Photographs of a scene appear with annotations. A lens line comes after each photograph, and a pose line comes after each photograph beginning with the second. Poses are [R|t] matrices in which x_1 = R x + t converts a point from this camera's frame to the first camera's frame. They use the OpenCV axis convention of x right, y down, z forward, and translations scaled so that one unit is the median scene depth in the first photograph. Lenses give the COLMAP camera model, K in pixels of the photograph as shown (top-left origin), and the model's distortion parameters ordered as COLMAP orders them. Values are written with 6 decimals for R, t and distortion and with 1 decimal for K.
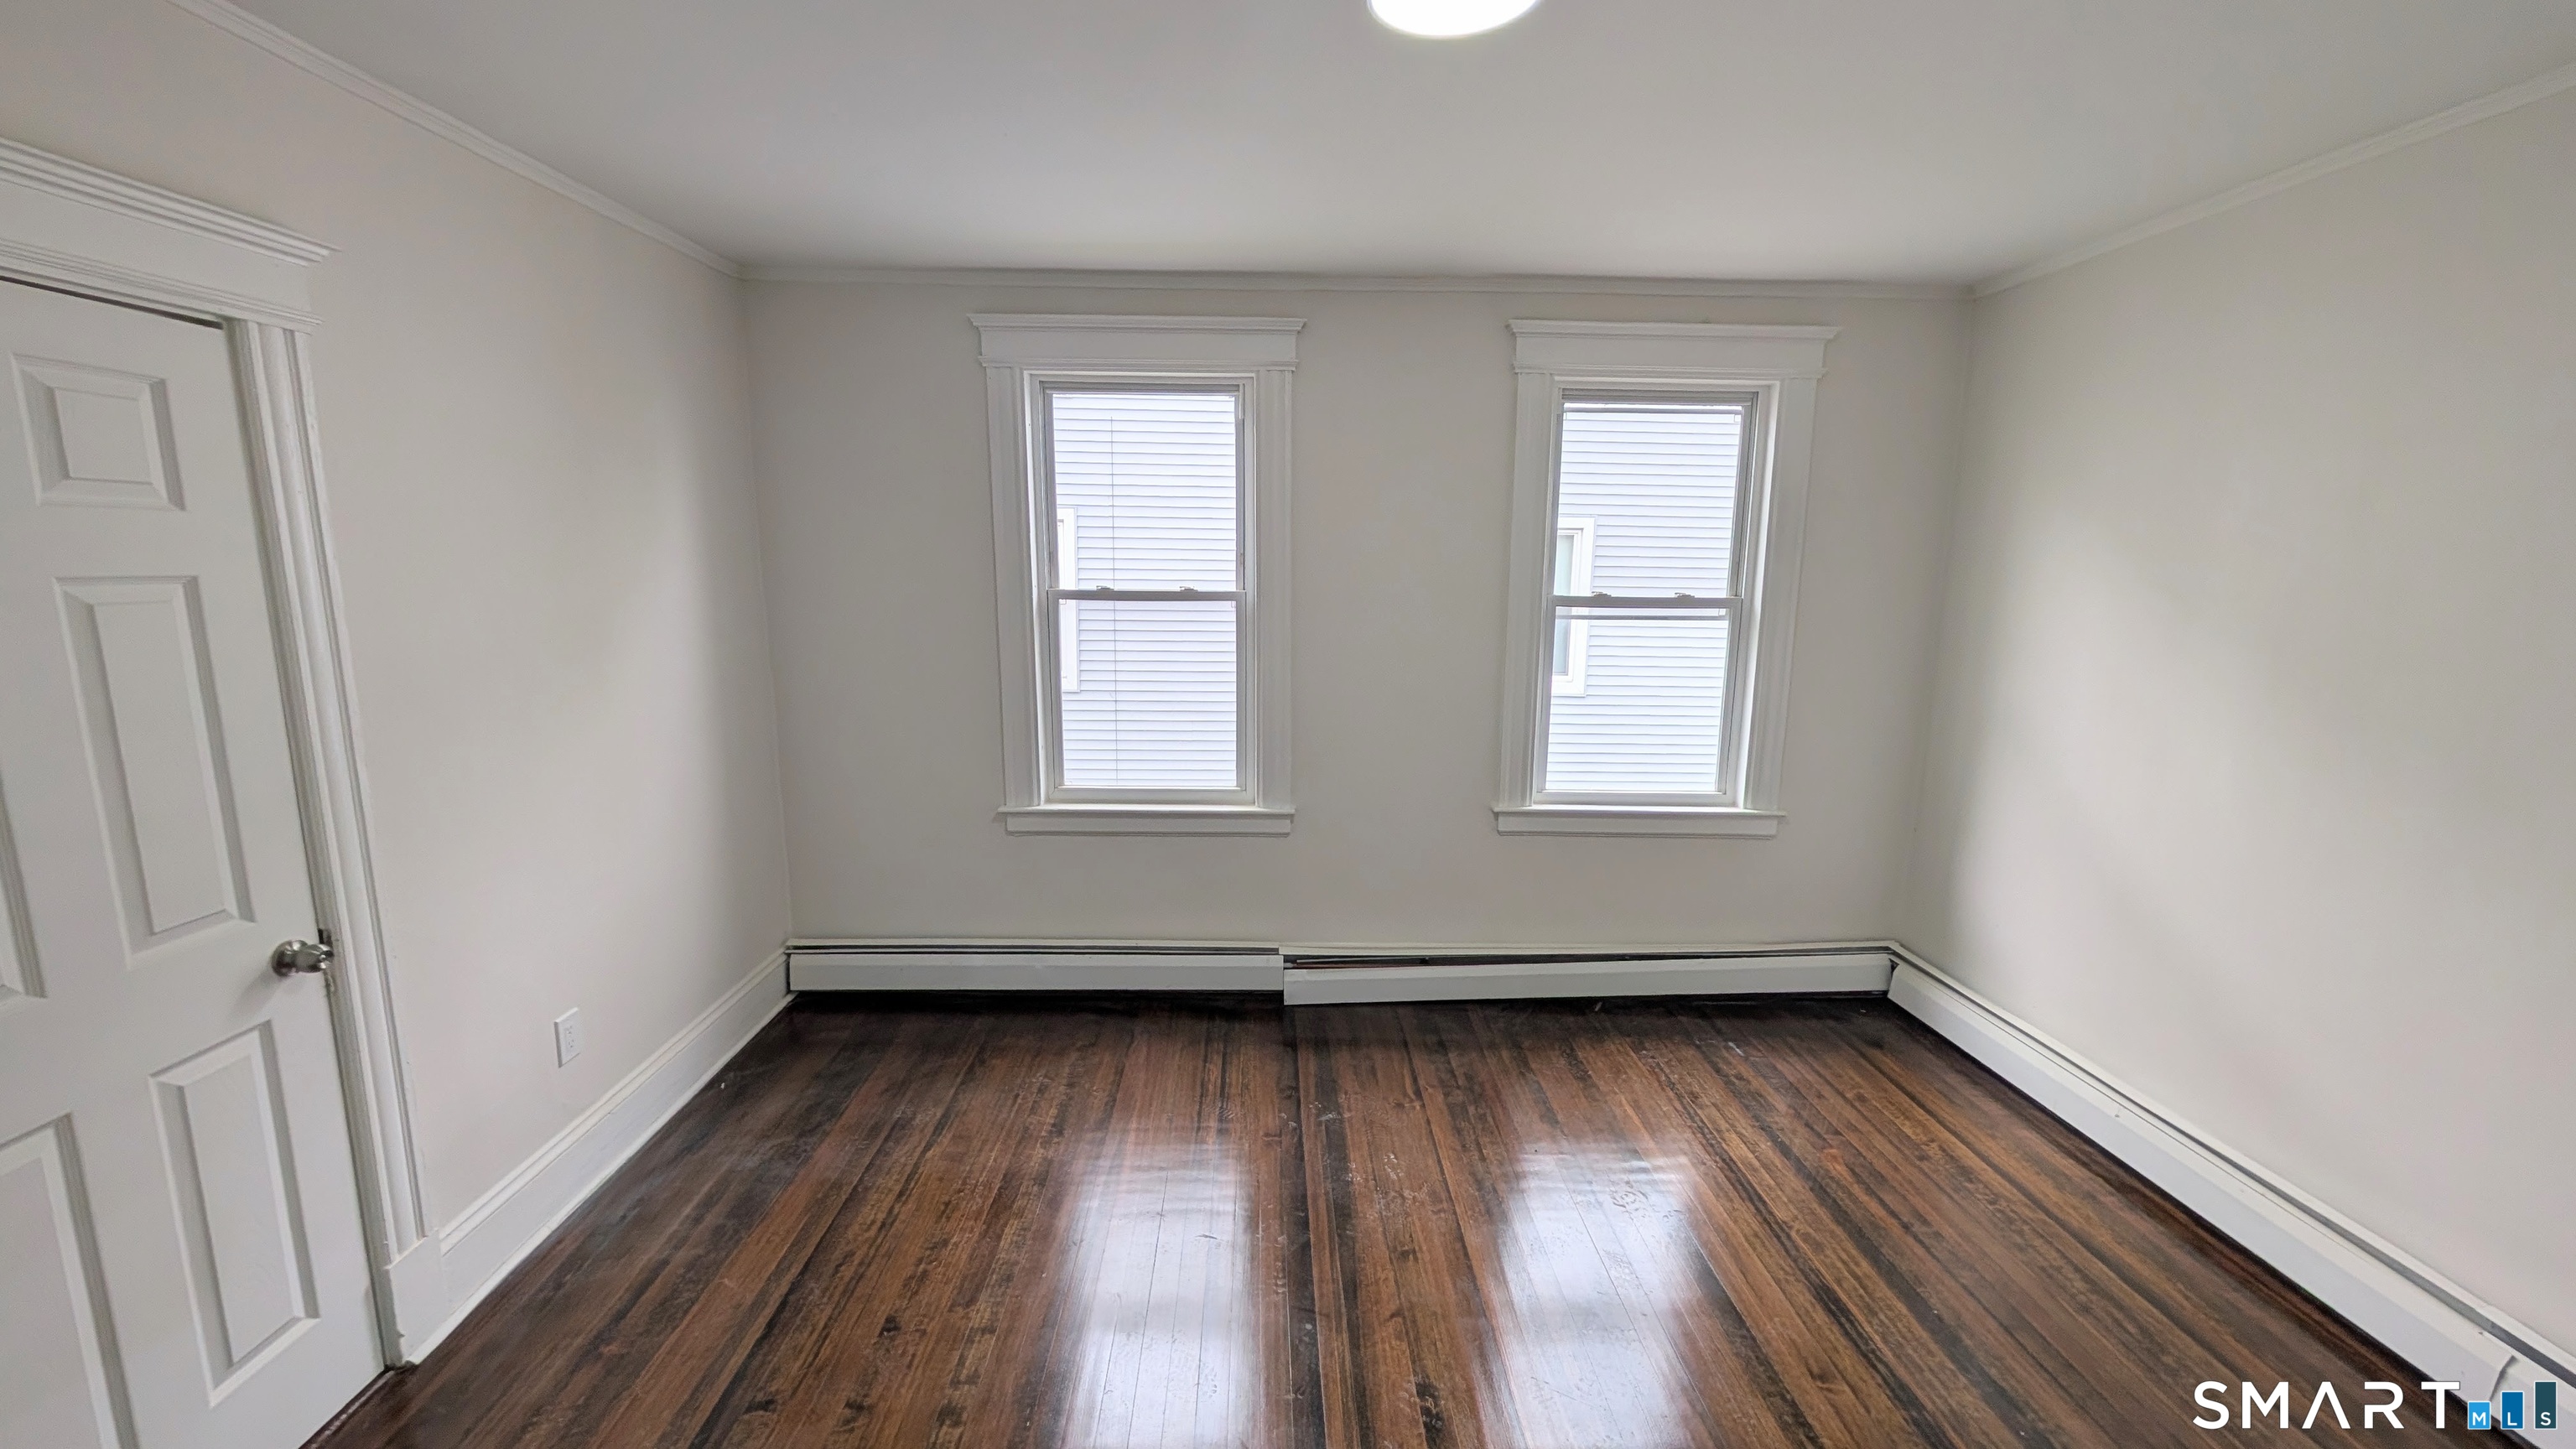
lens RADIAL K [[973.7, 0, 1267.8], [0, 973.7, 723.7], [0, 0, 1]] dist [0.003007, -0.000052]
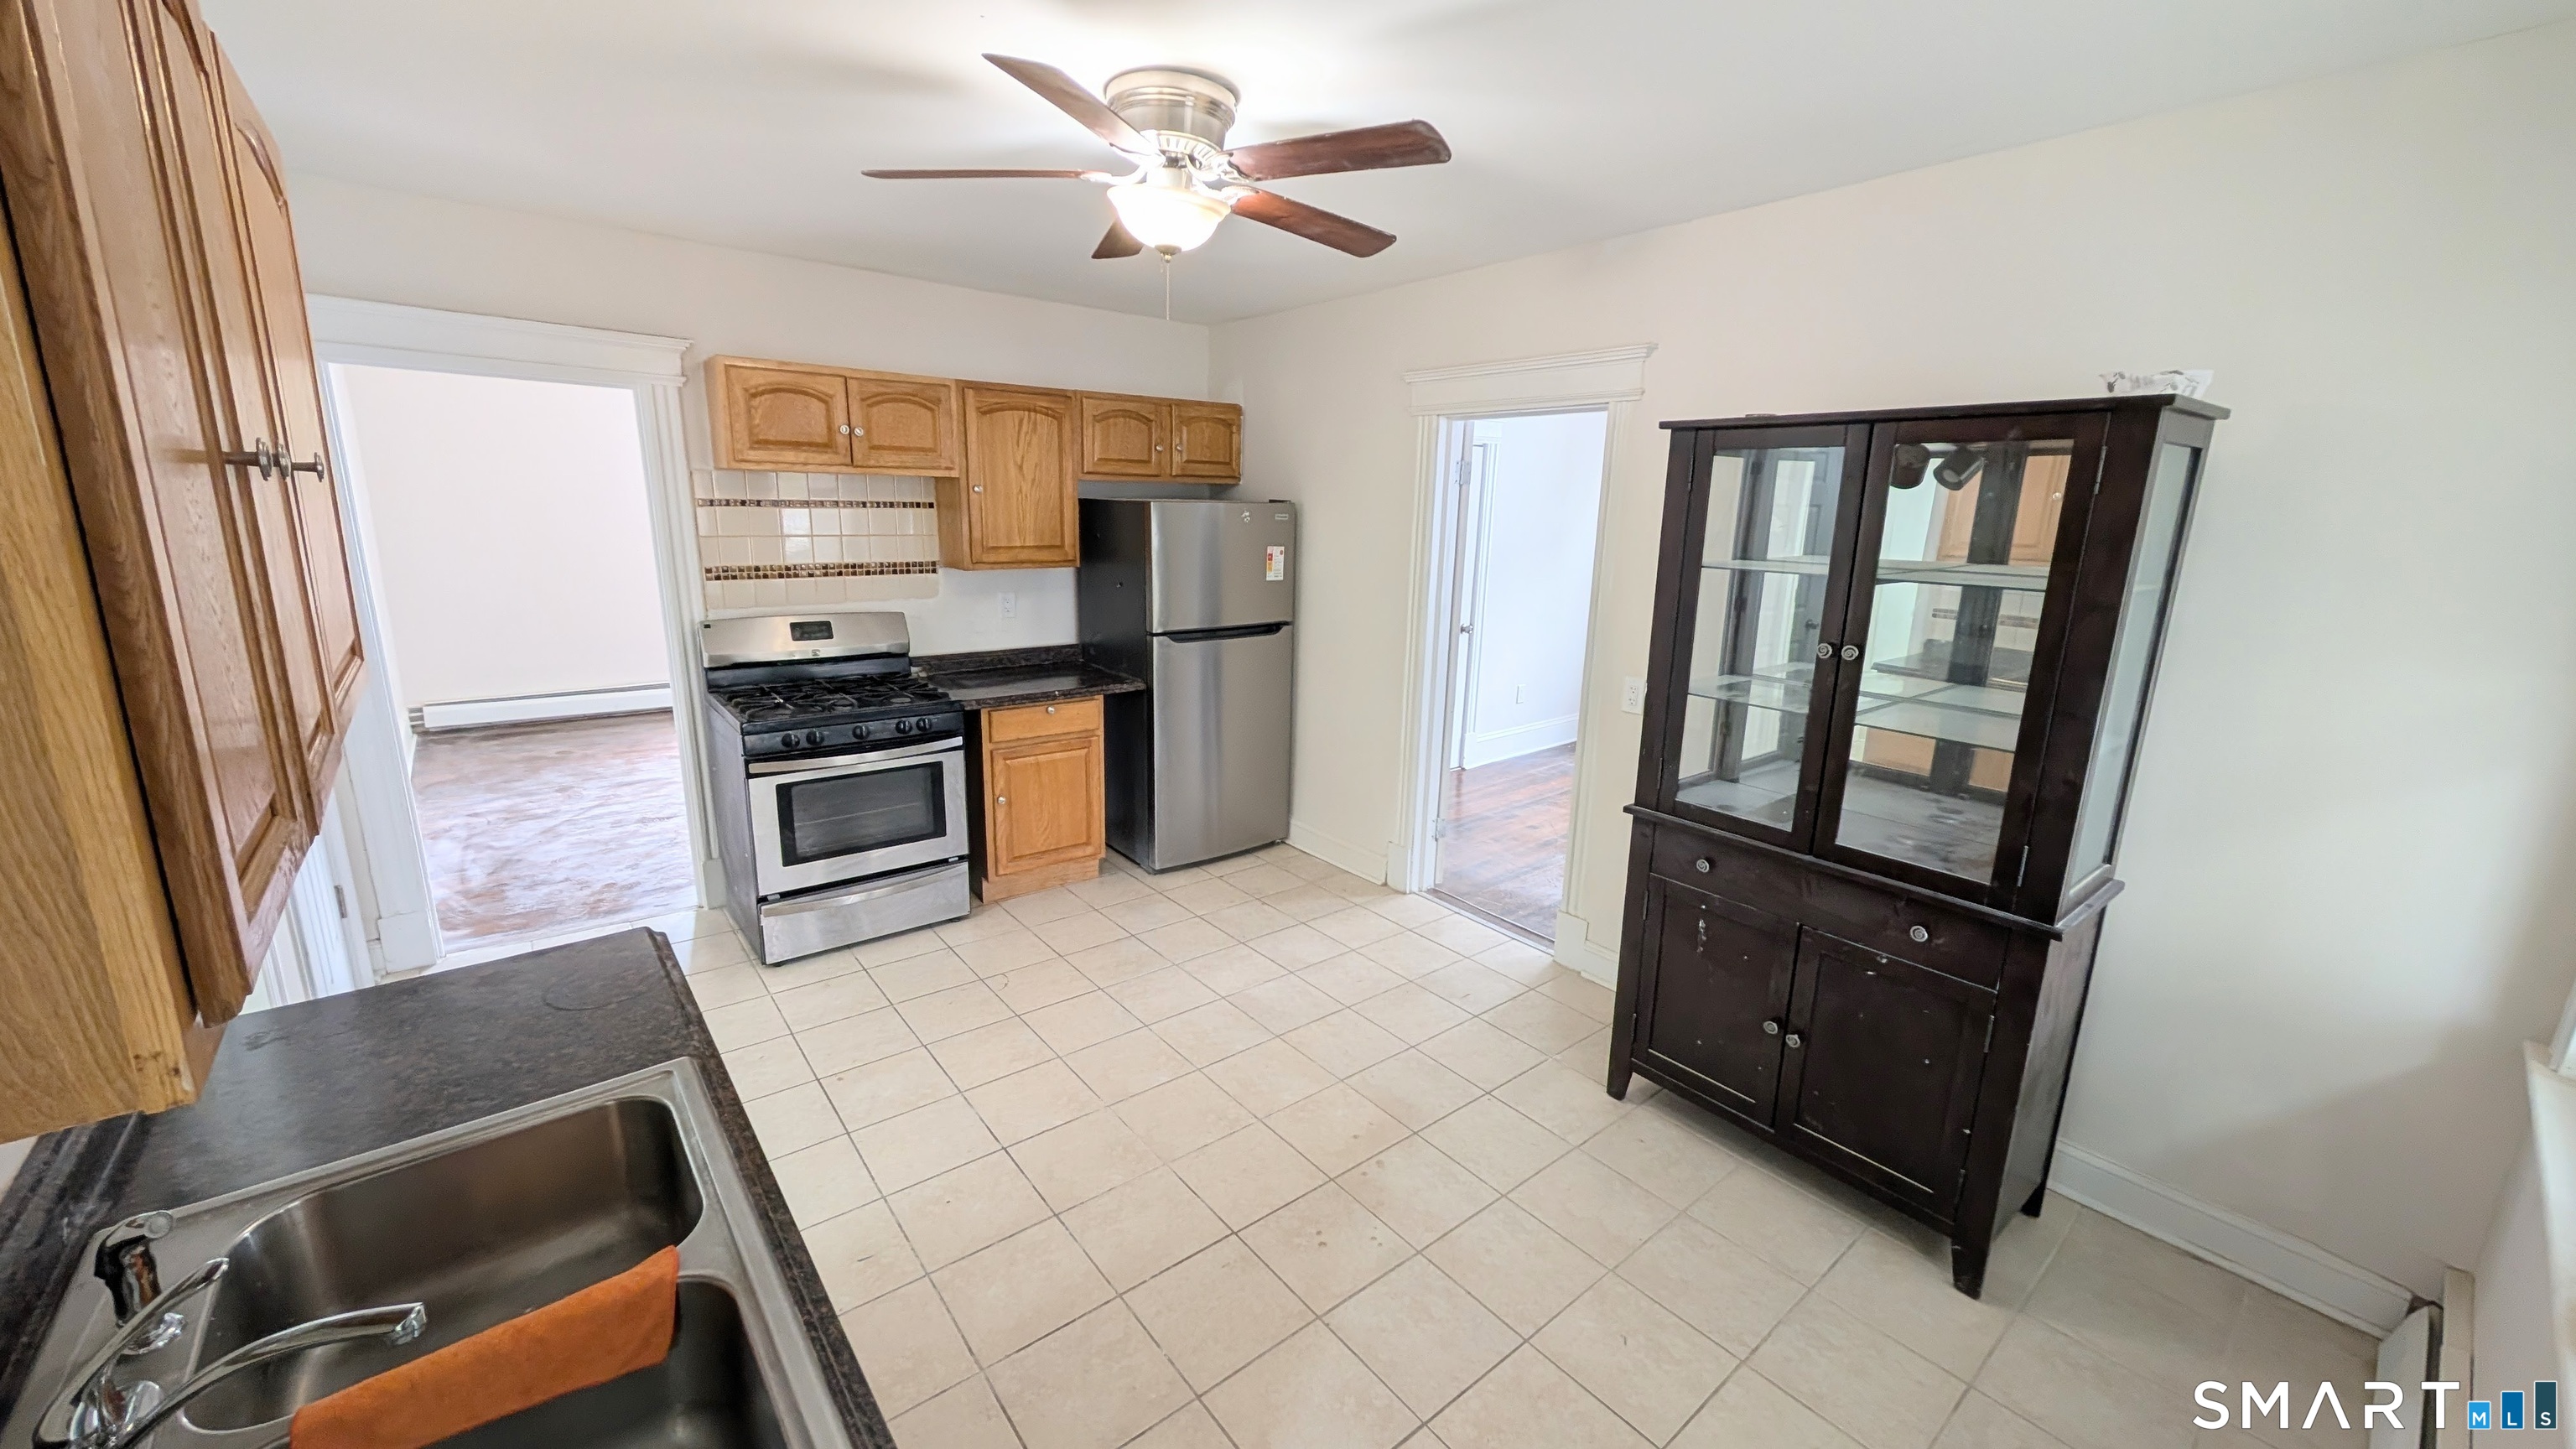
lens RADIAL K [[973.7, 0, 1283.1], [0, 973.7, 716.7], [0, 0, 1]] dist [0.003007, -0.000052]
pose [[0.630000, 0.171461, -0.757431, 0.858876], [-0.142352, 0.984294, 0.104414, 0.183158], [0.763437, 0.042041, 0.644513, -1.150641]]
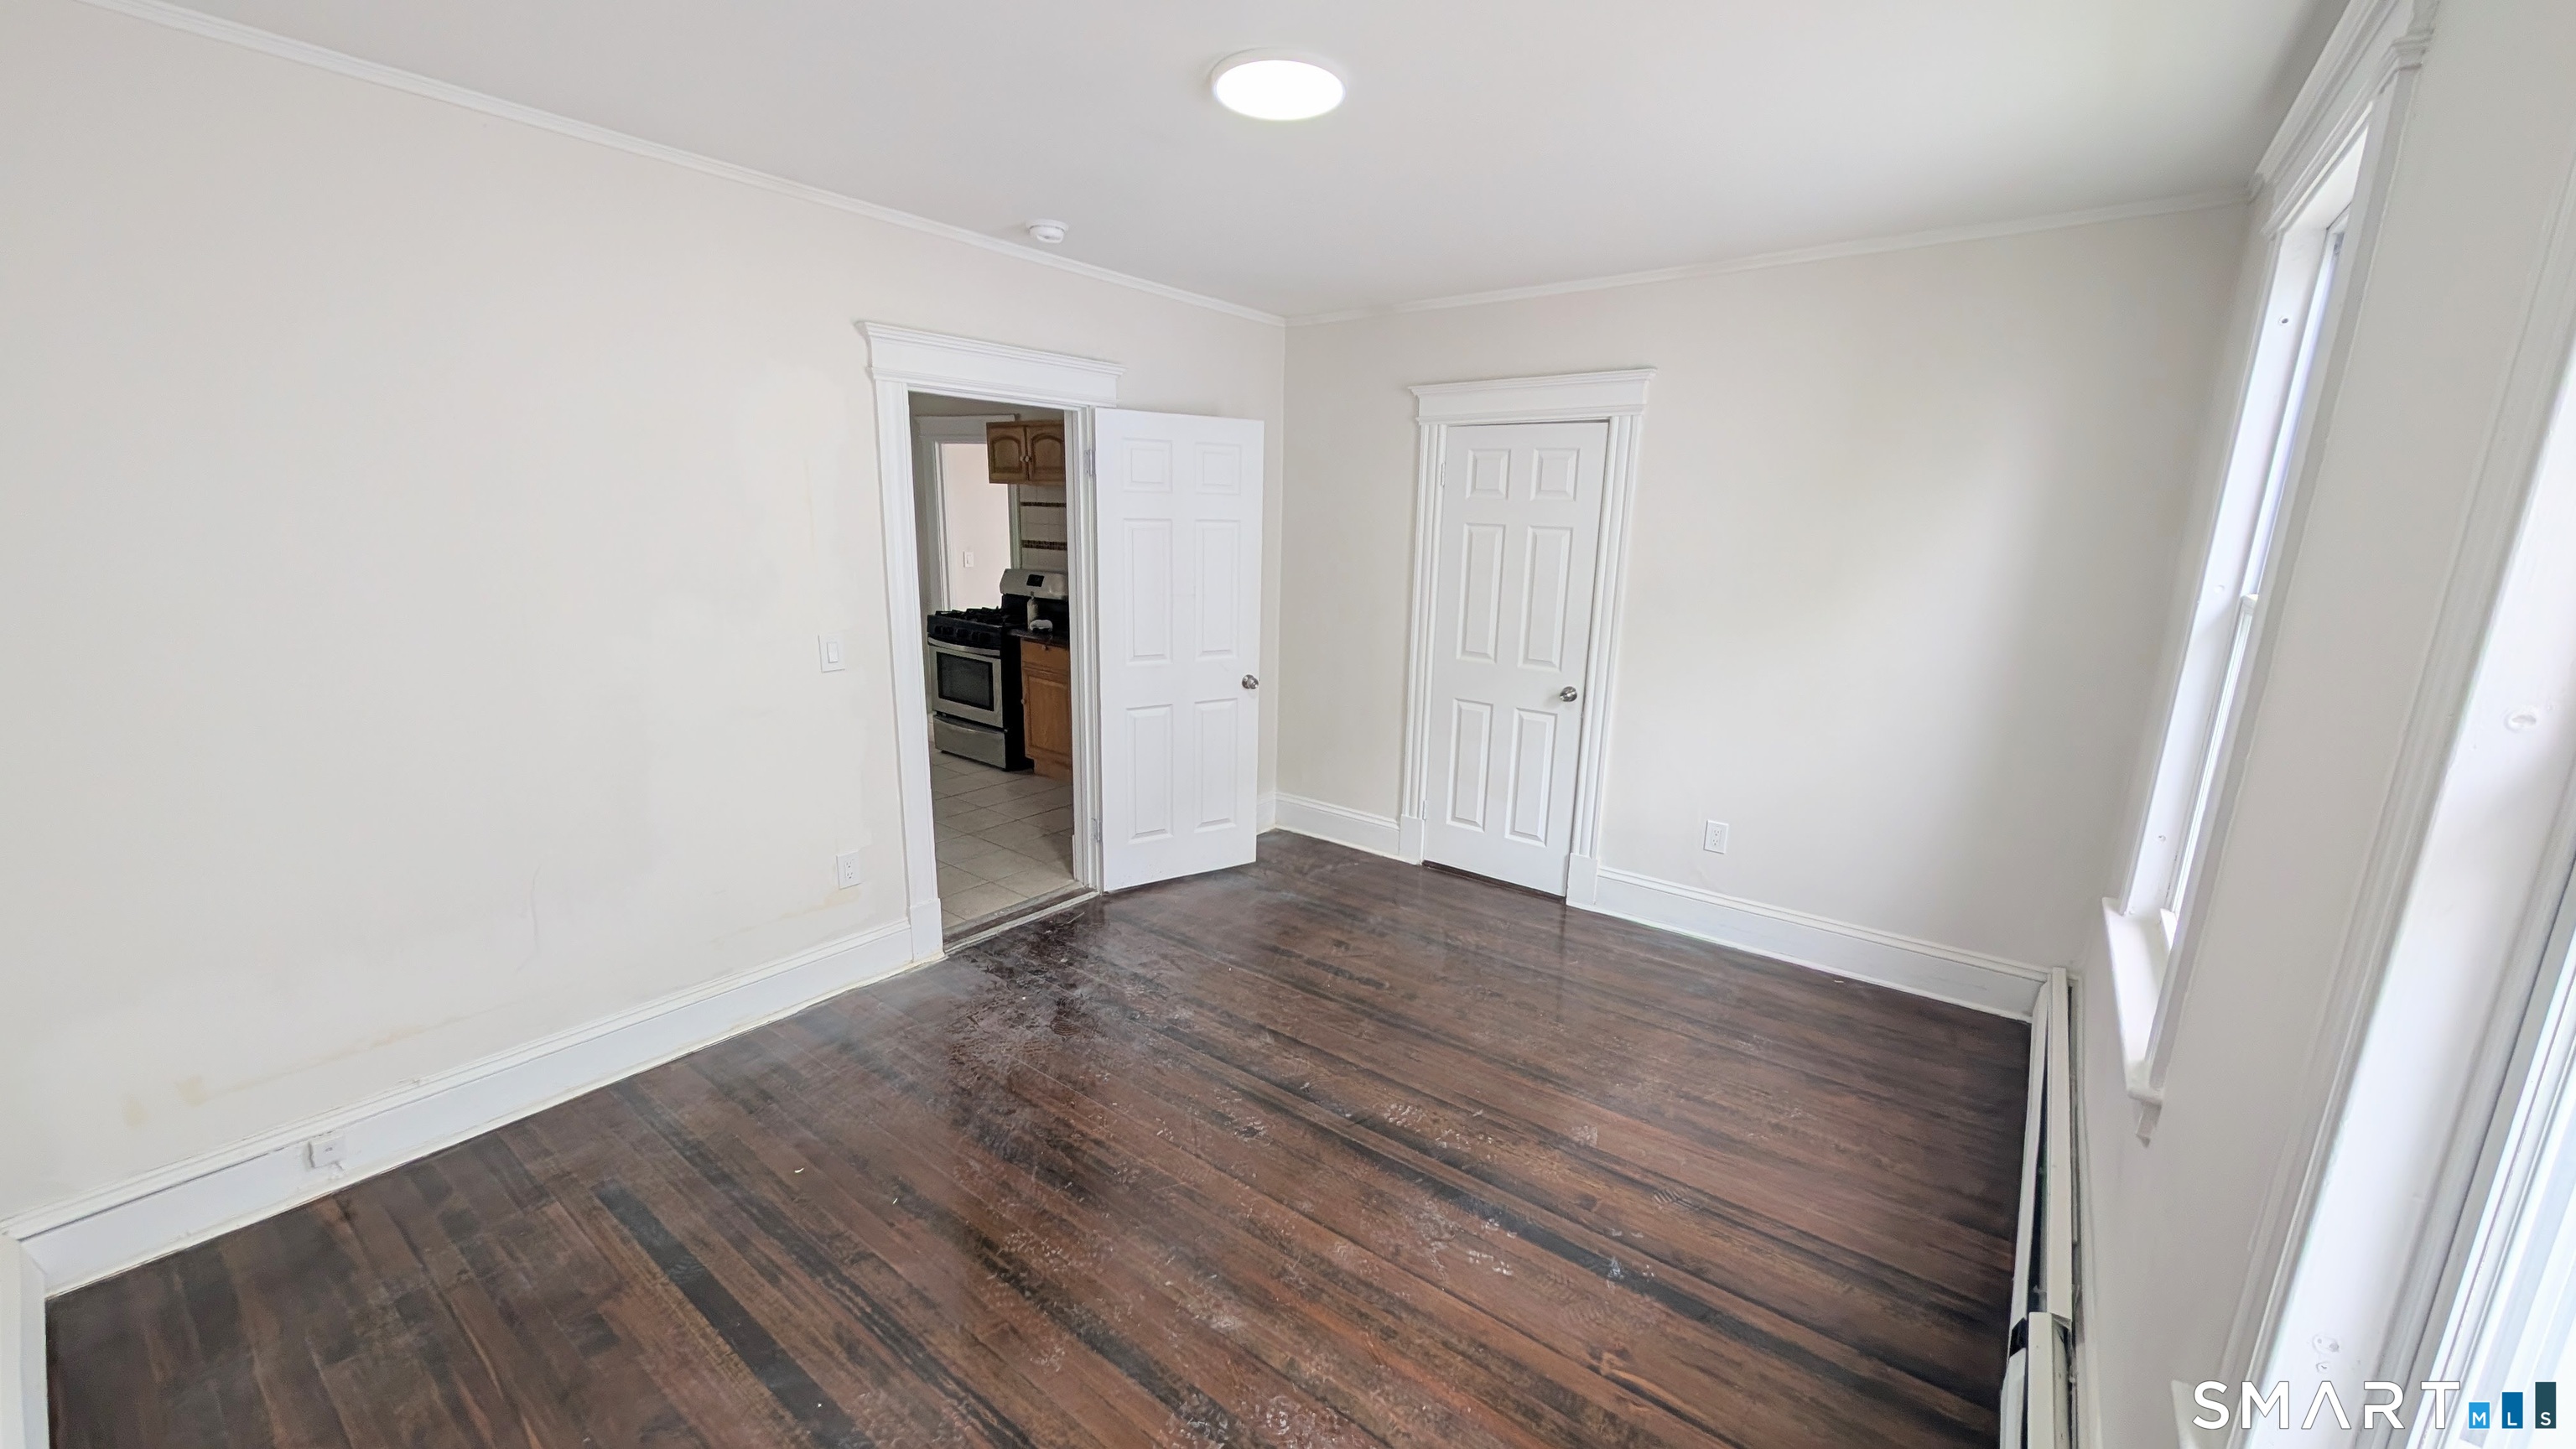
lens RADIAL K [[973.7, 0, 1291.4], [0, 973.7, 716.1], [0, 0, 1]] dist [0.003007, -0.000052]
pose [[-0.616205, 0.141161, -0.774833, 0.823970], [-0.158732, 0.941360, 0.297734, -0.201539], [0.771425, 0.306456, -0.557664, 1.224293]]
